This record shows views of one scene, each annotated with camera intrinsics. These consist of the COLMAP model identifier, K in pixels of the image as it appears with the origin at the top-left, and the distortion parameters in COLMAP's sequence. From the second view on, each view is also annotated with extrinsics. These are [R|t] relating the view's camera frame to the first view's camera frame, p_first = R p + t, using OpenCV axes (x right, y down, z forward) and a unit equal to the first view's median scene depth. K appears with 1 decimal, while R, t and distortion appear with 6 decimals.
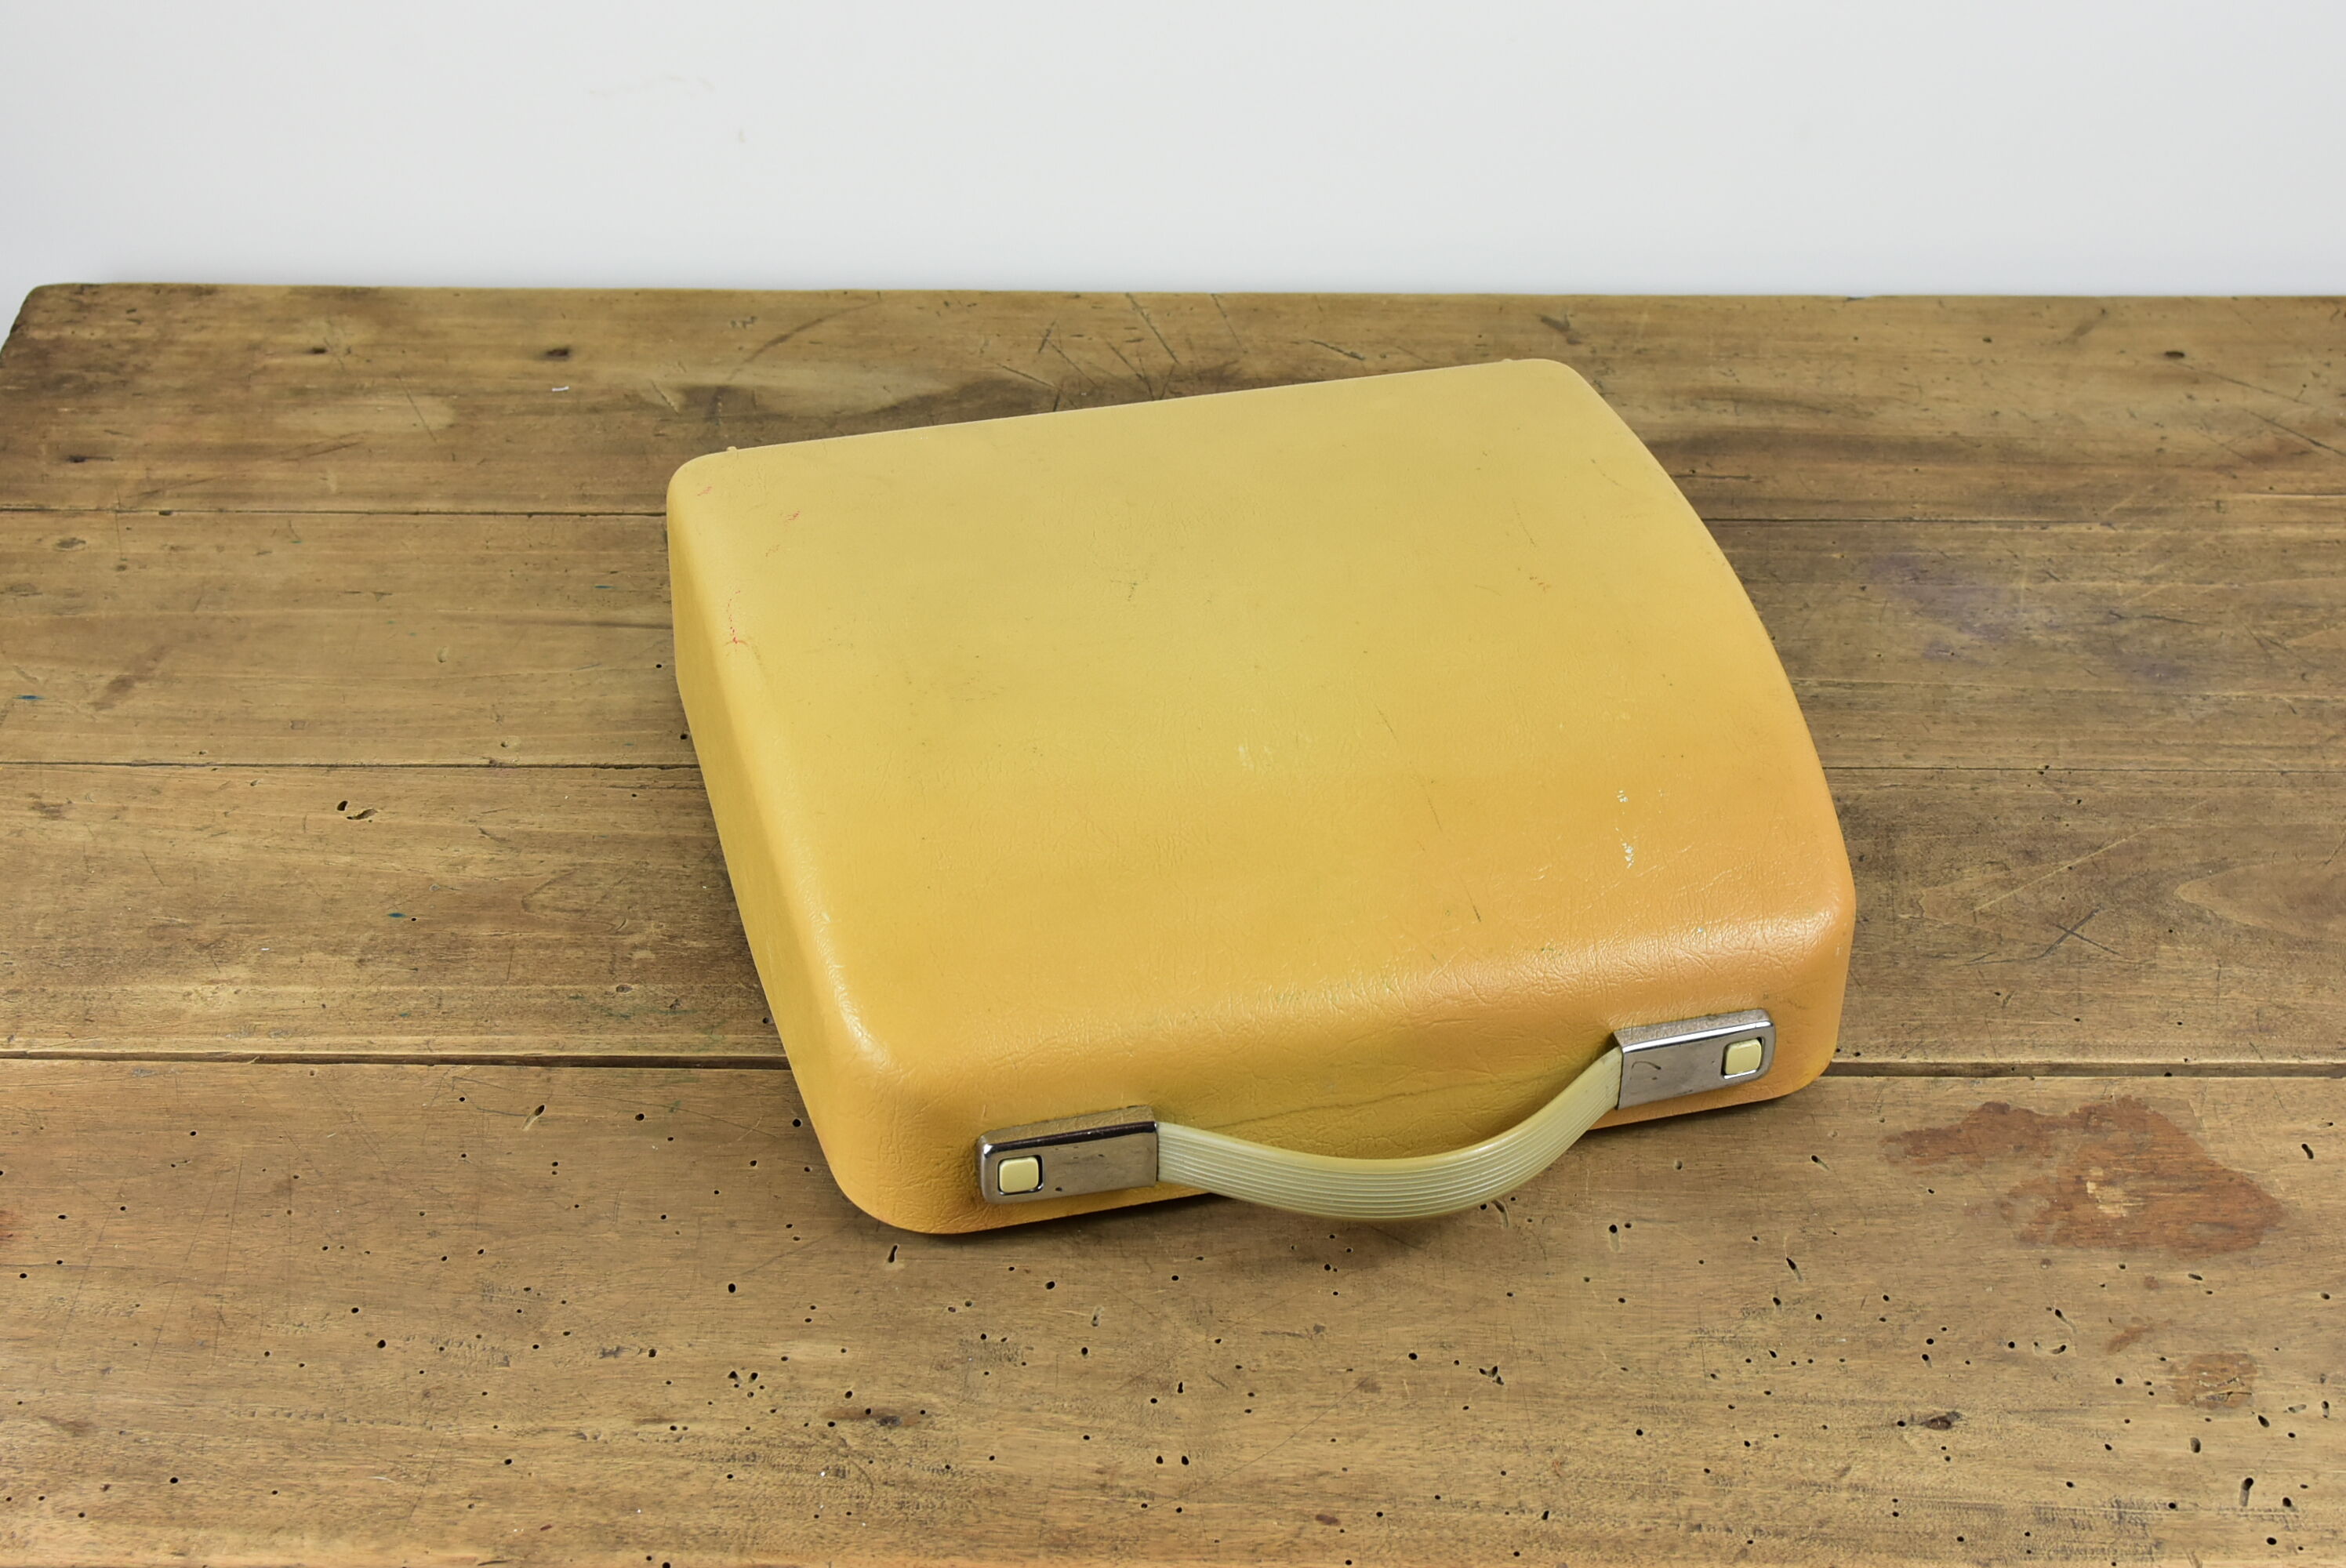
lens RADIAL K [[3613.6, 0, 1173.8], [0, 3613.6, 794.6], [0, 0, 1]] dist [0.002226, 0.000000]
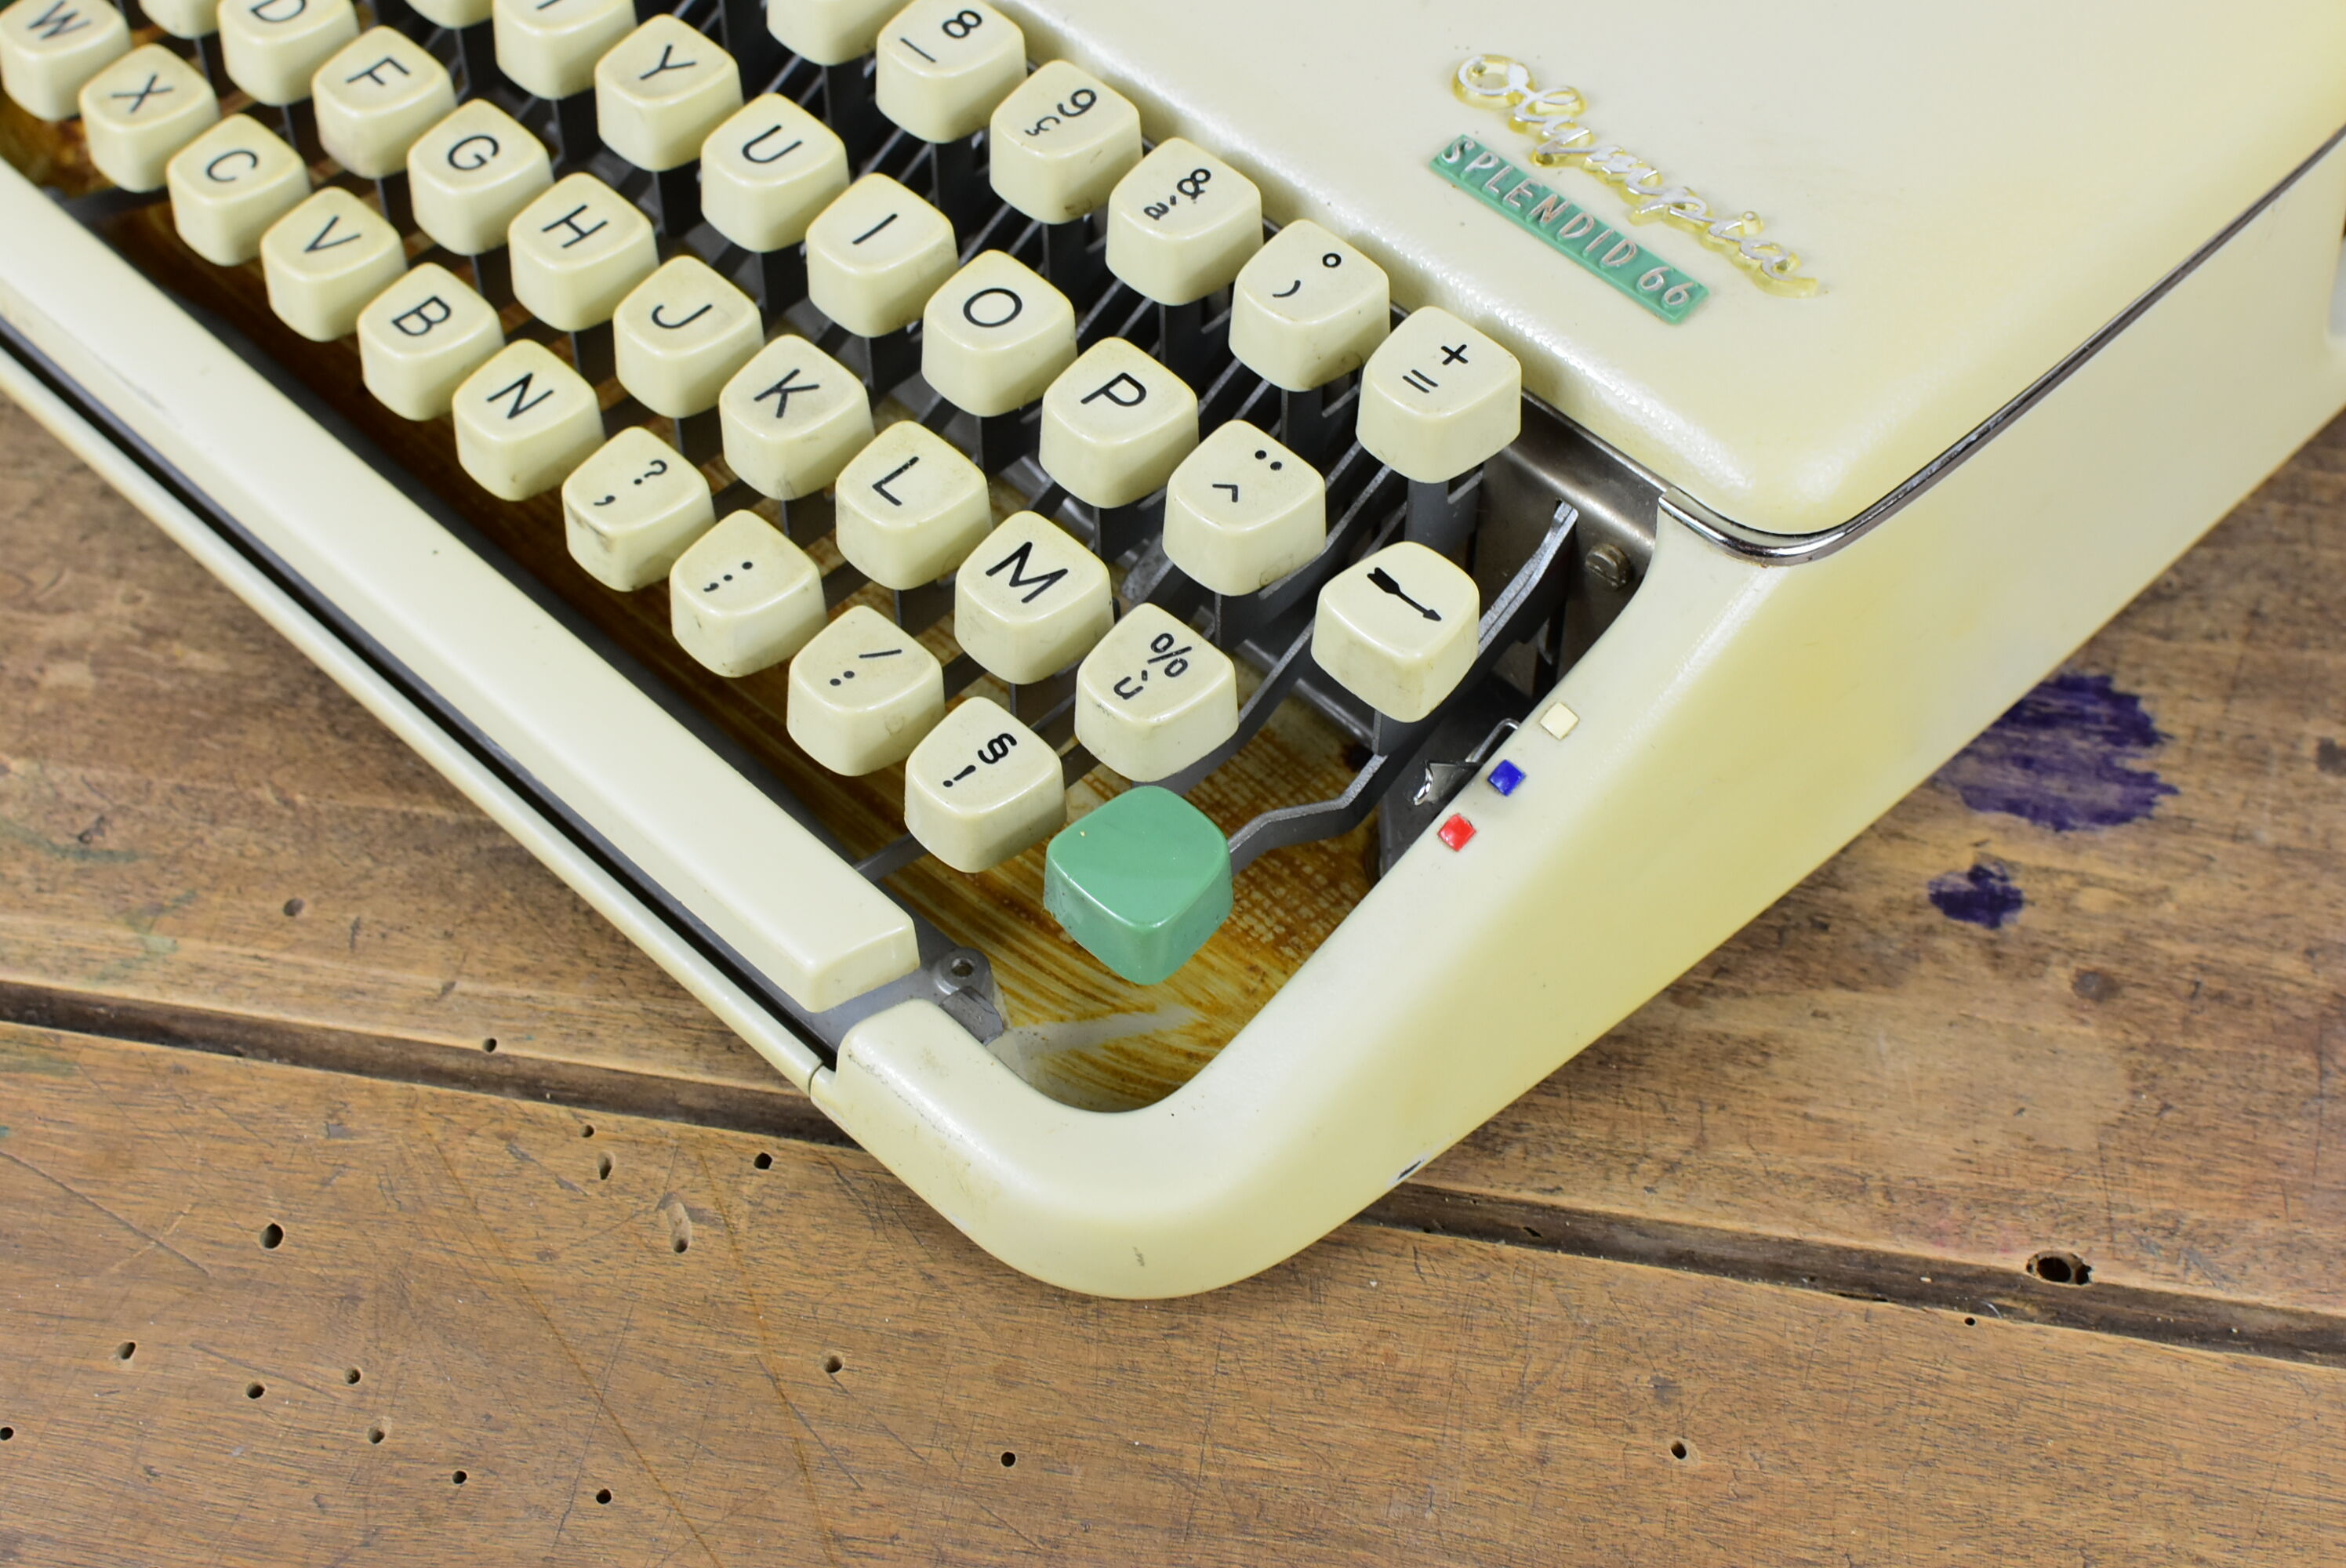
lens RADIAL K [[3613.6, 0, 1167.5], [0, 3613.6, 797.9], [0, 0, 1]] dist [0.002226, 0.000000]
pose [[0.983206, 0.130772, -0.127300, 0.032681], [-0.095390, 0.962905, 0.252418, -0.059210], [0.155587, -0.236036, 0.959208, 0.613014]]
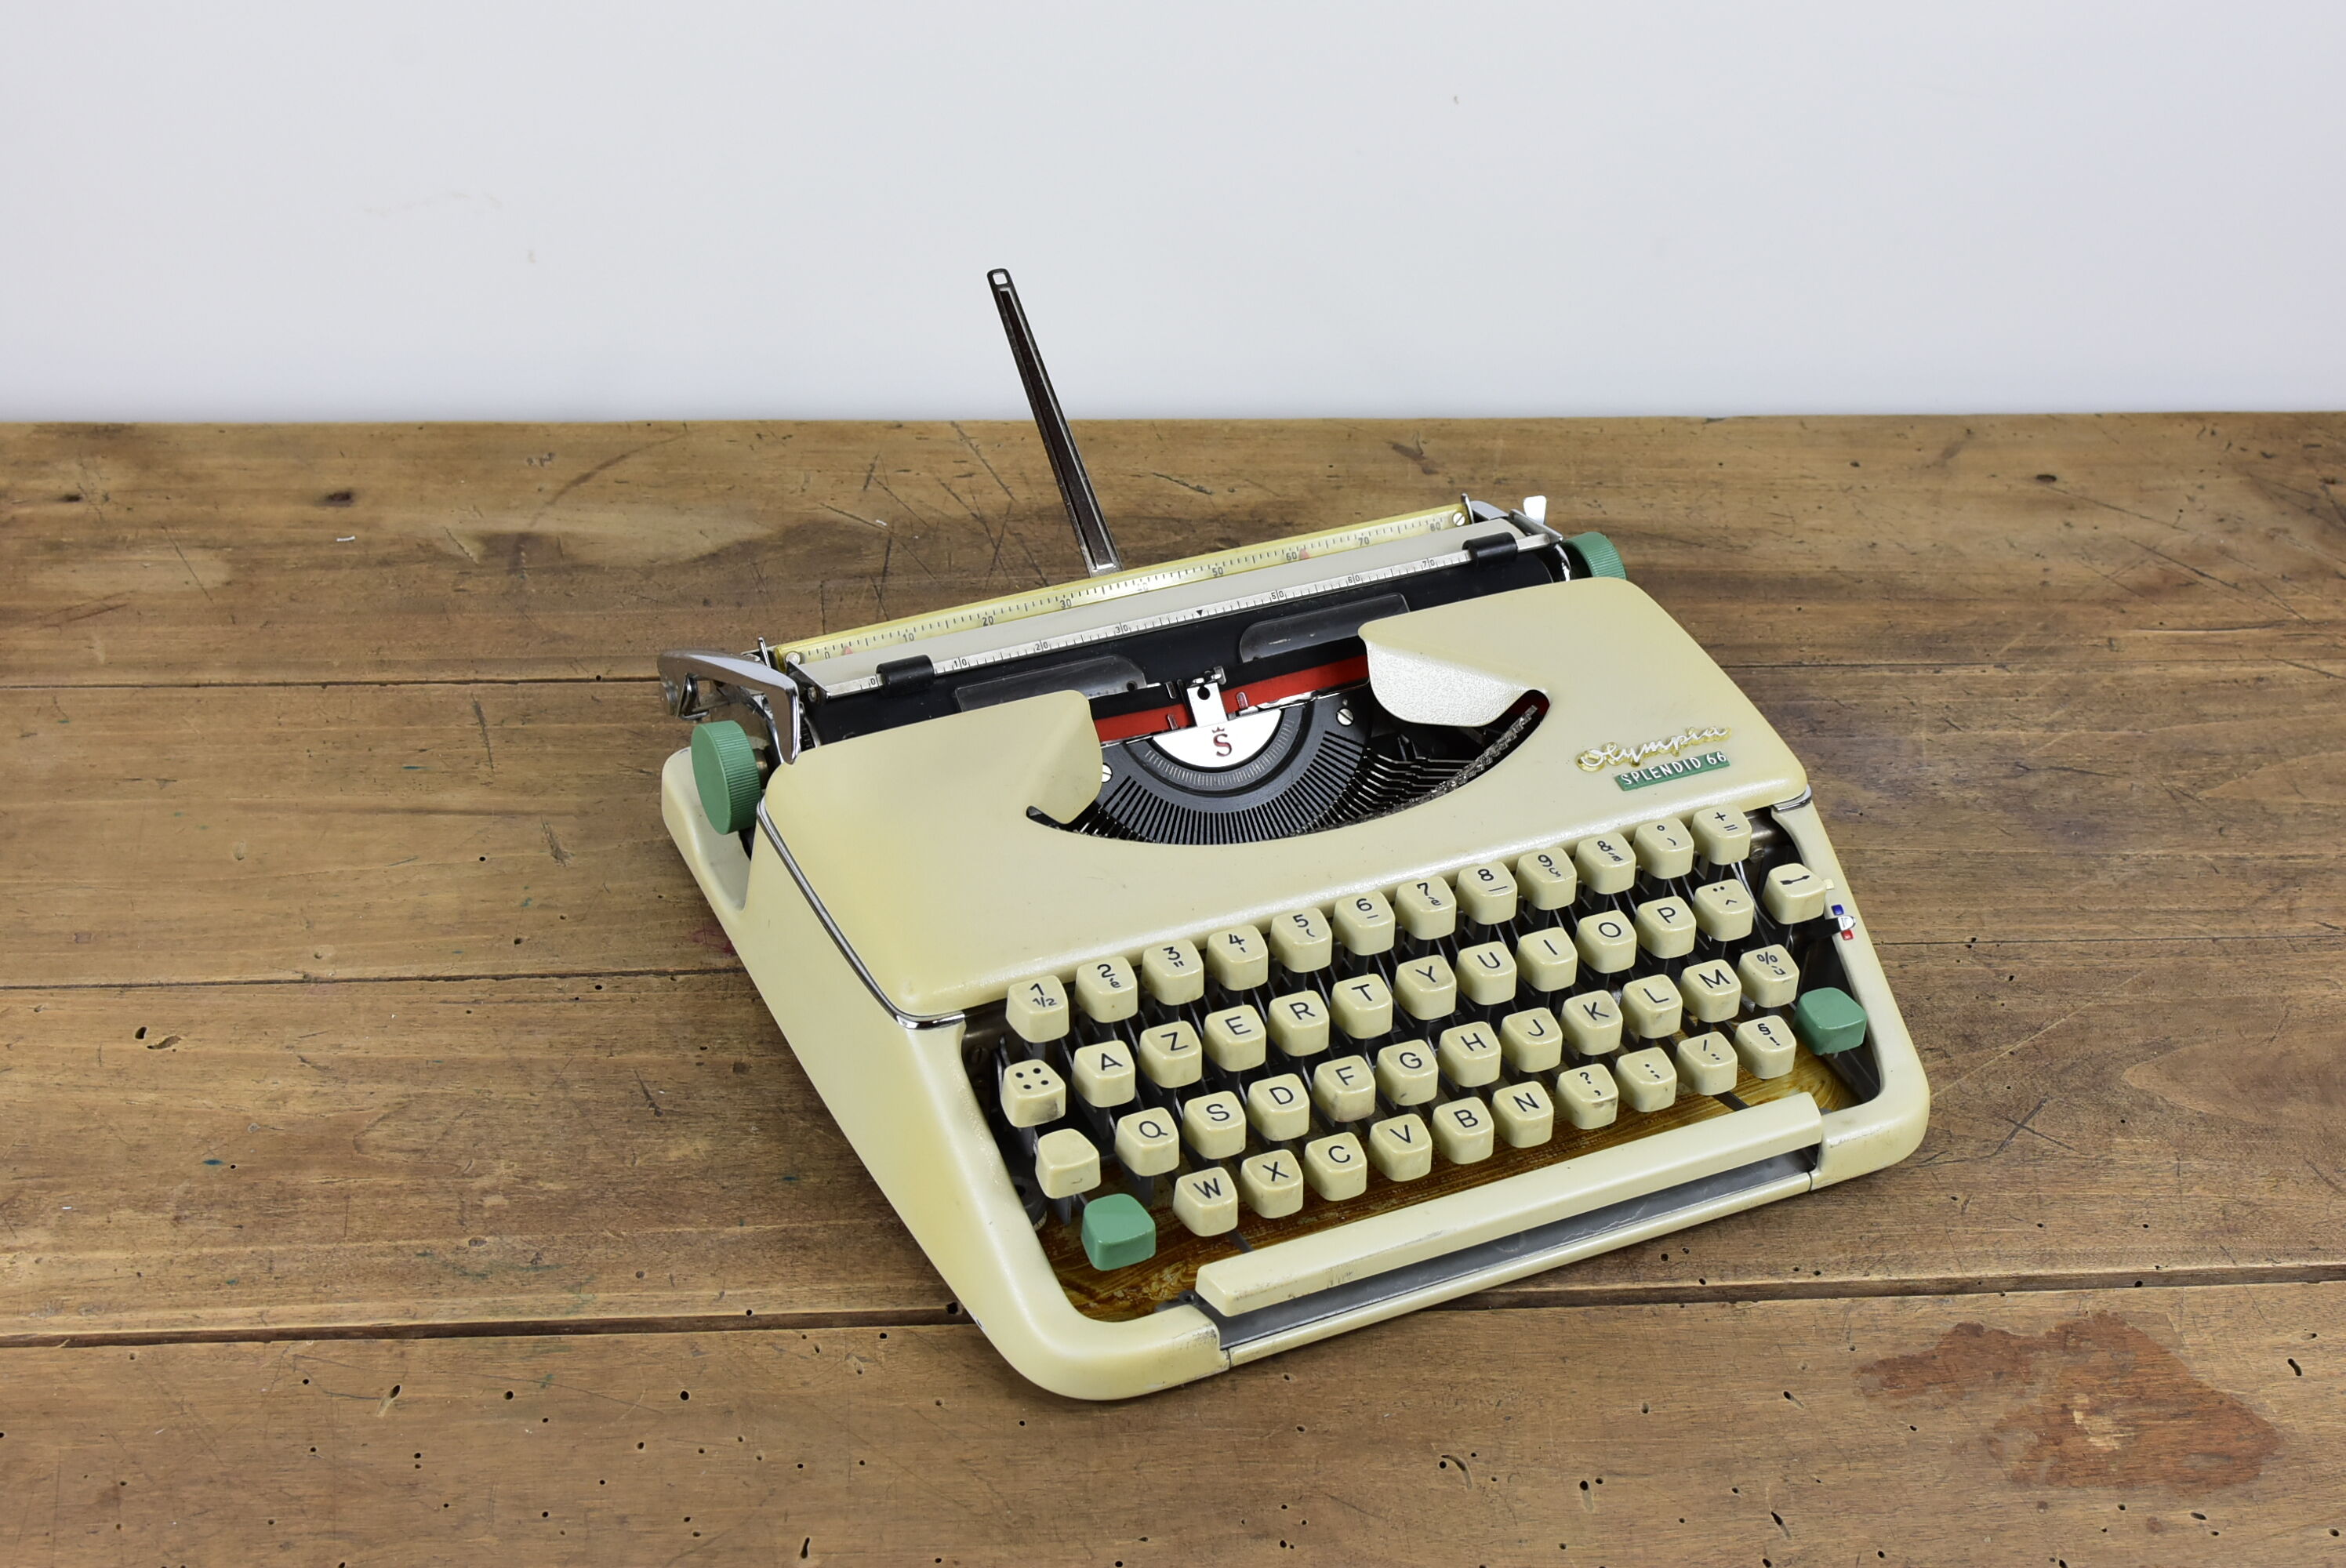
lens RADIAL K [[3613.6, 0, 1177.7], [0, 3613.6, 787.0], [0, 0, 1]] dist [0.002226, 0.000000]
pose [[0.994800, -0.019410, 0.099985, -0.064980], [0.019562, 0.999808, -0.000544, -0.055101], [-0.099955, 0.002497, 0.994989, 0.082494]]
